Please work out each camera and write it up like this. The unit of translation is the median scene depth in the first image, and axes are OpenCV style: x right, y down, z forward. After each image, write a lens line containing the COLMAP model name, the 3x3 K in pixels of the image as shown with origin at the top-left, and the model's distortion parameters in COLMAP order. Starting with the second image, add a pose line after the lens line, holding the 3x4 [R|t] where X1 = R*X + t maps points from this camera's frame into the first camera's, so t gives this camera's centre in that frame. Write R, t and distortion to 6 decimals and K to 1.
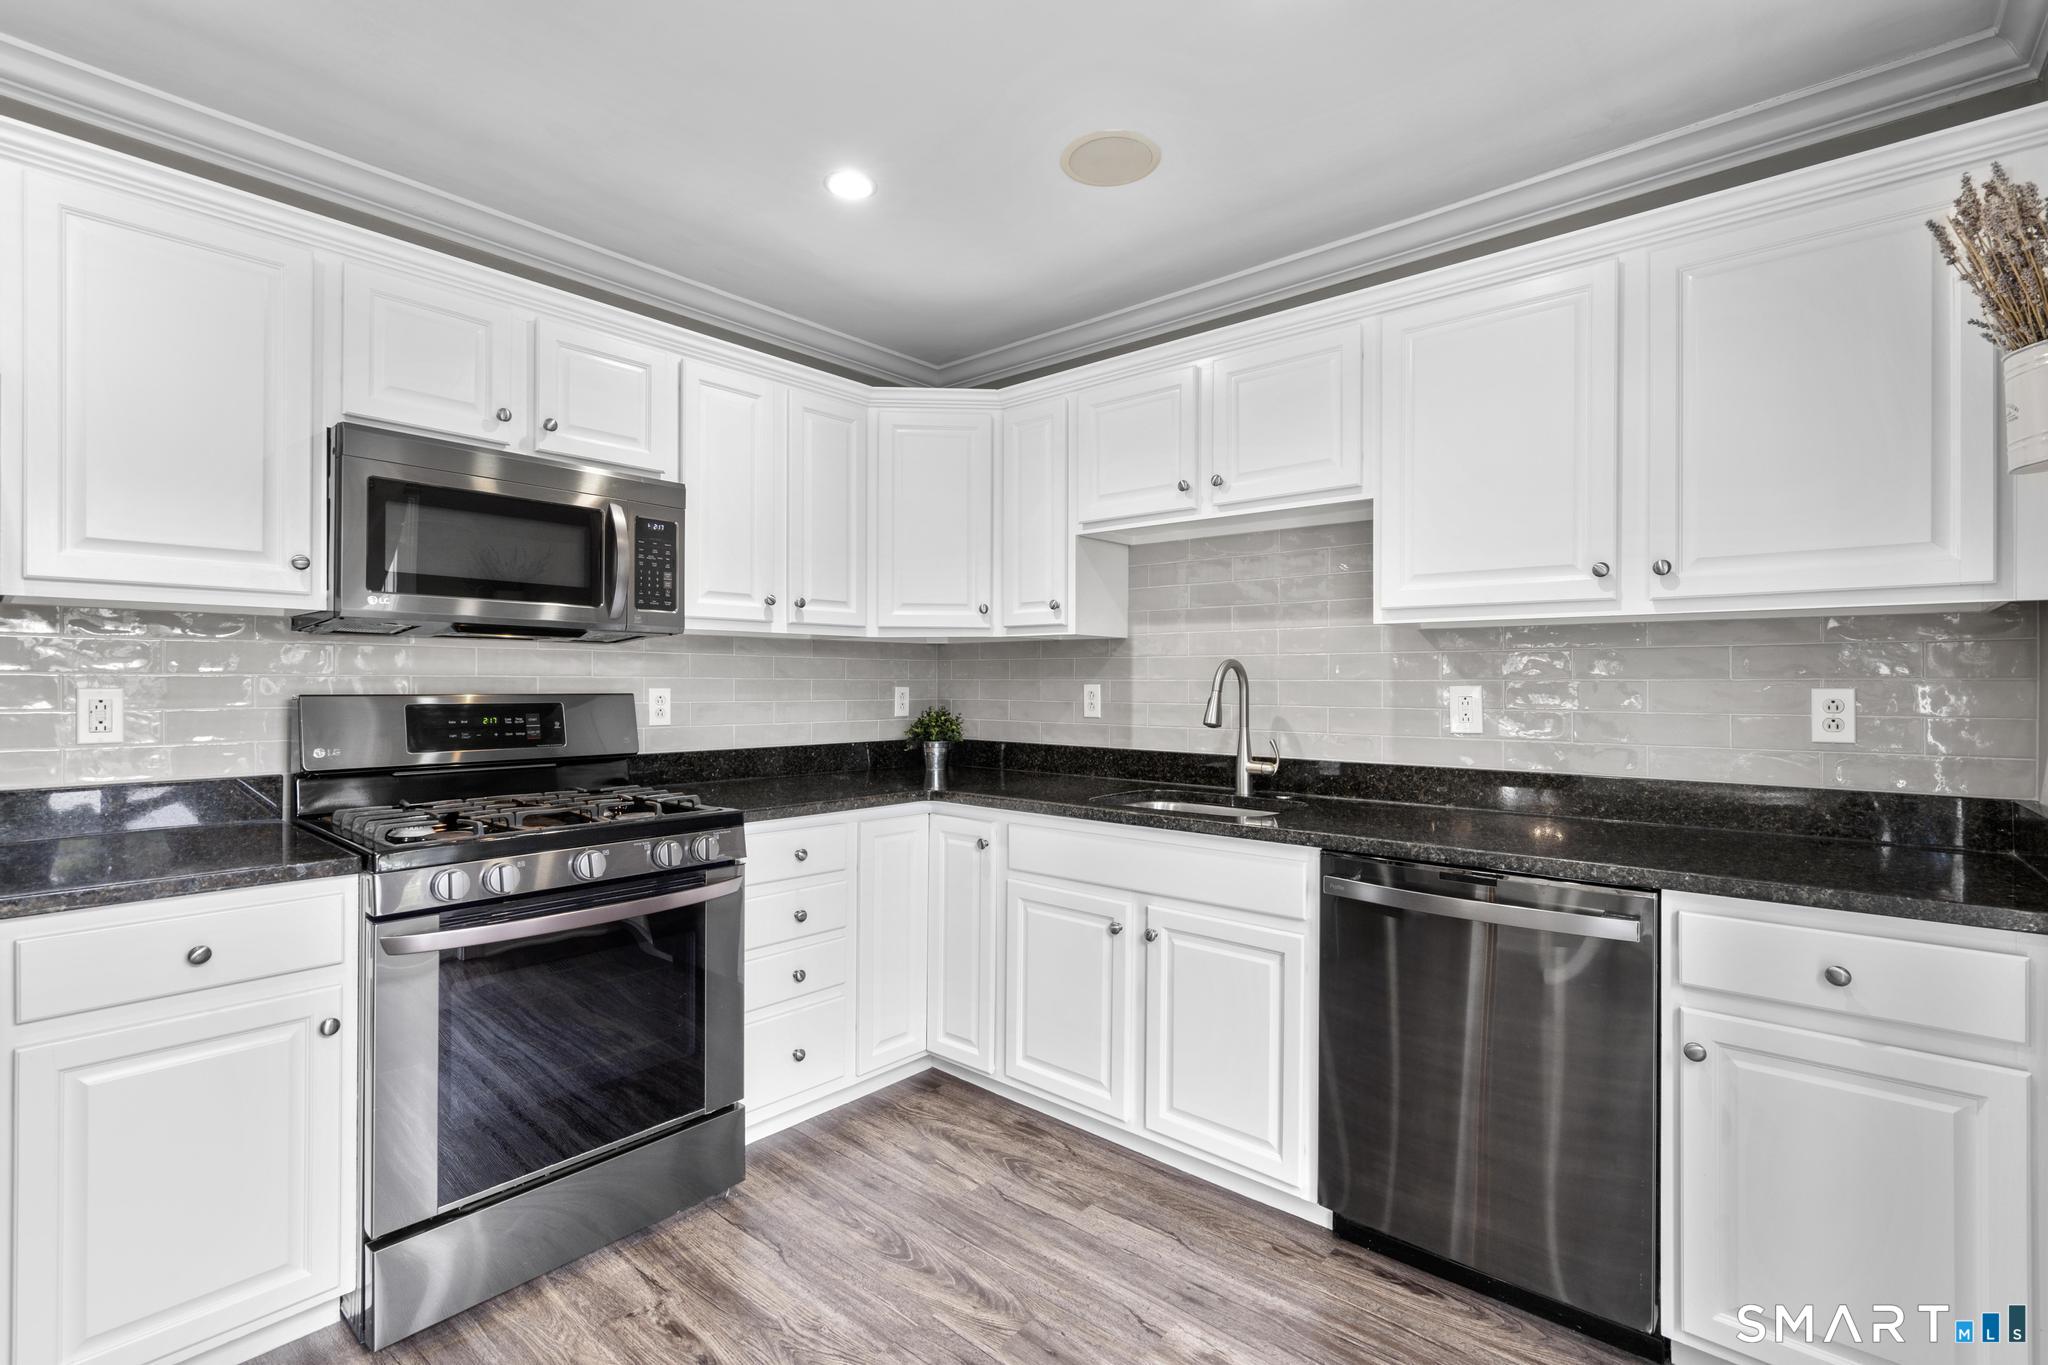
lens RADIAL K [[924.2, 0, 1013.5], [0, 924.2, 683.2], [0, 0, 1]] dist [-0.010100, 0.003787]
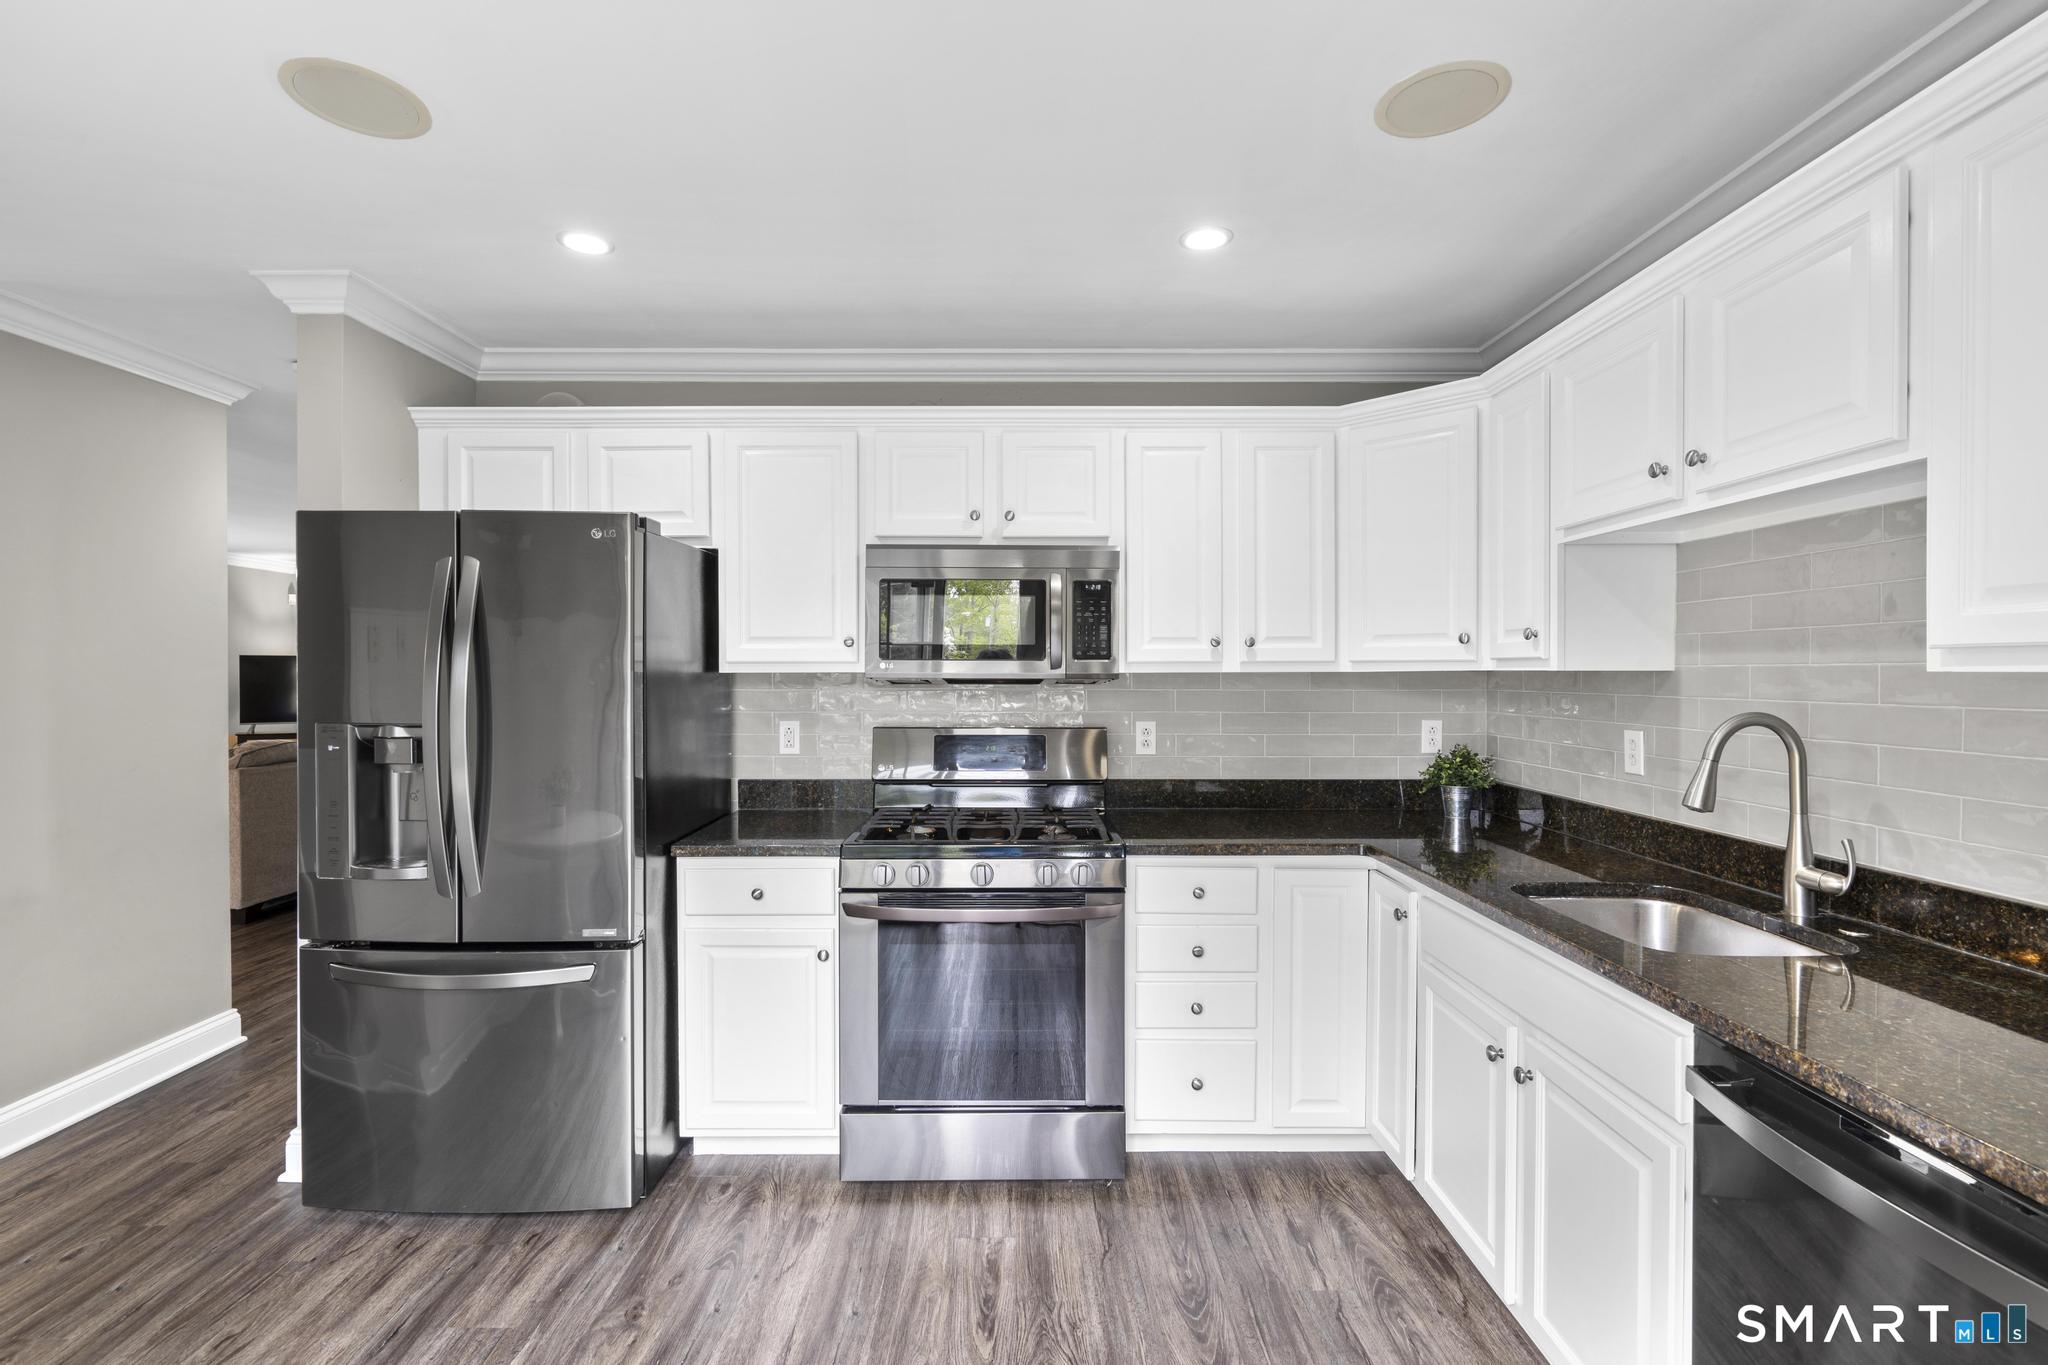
lens RADIAL K [[924.2, 0, 1017.2], [0, 924.2, 681.8], [0, 0, 1]] dist [-0.010100, 0.003787]
pose [[0.660756, 0.002784, -0.750596, 0.416038], [0.002431, 0.999980, 0.005850, -0.057788], [0.750597, -0.005690, 0.660736, 0.164283]]
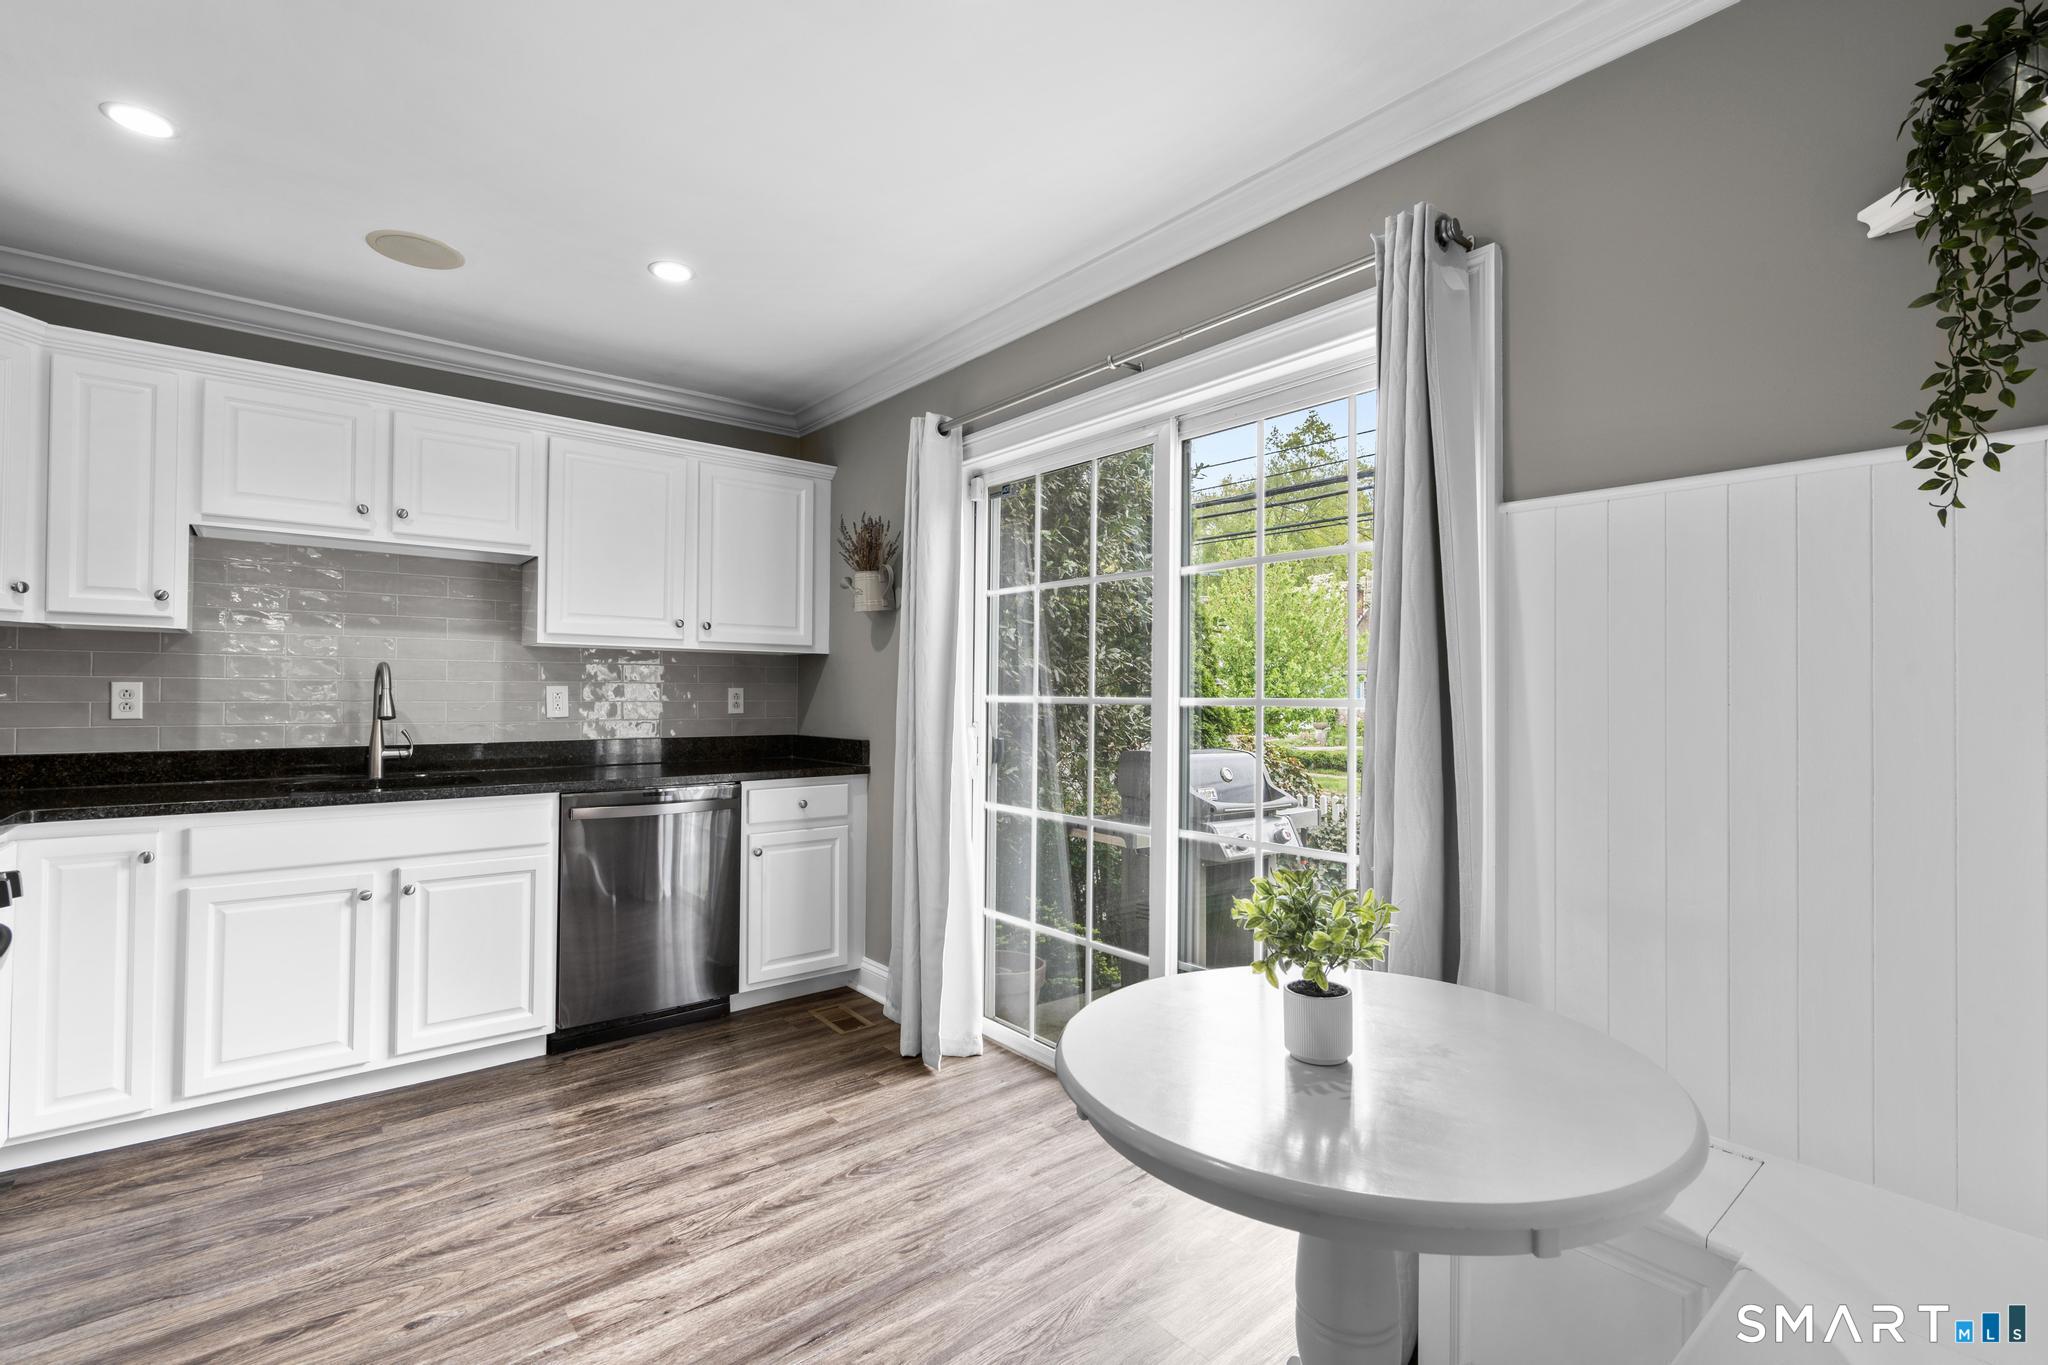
lens RADIAL K [[924.2, 0, 1027.8], [0, 924.2, 682.1], [0, 0, 1]] dist [-0.010100, 0.003787]
pose [[0.155462, 0.010308, 0.987788, -0.858447], [-0.004272, 0.999943, -0.009762, 0.008168], [-0.987833, -0.002703, 0.155497, 0.009984]]
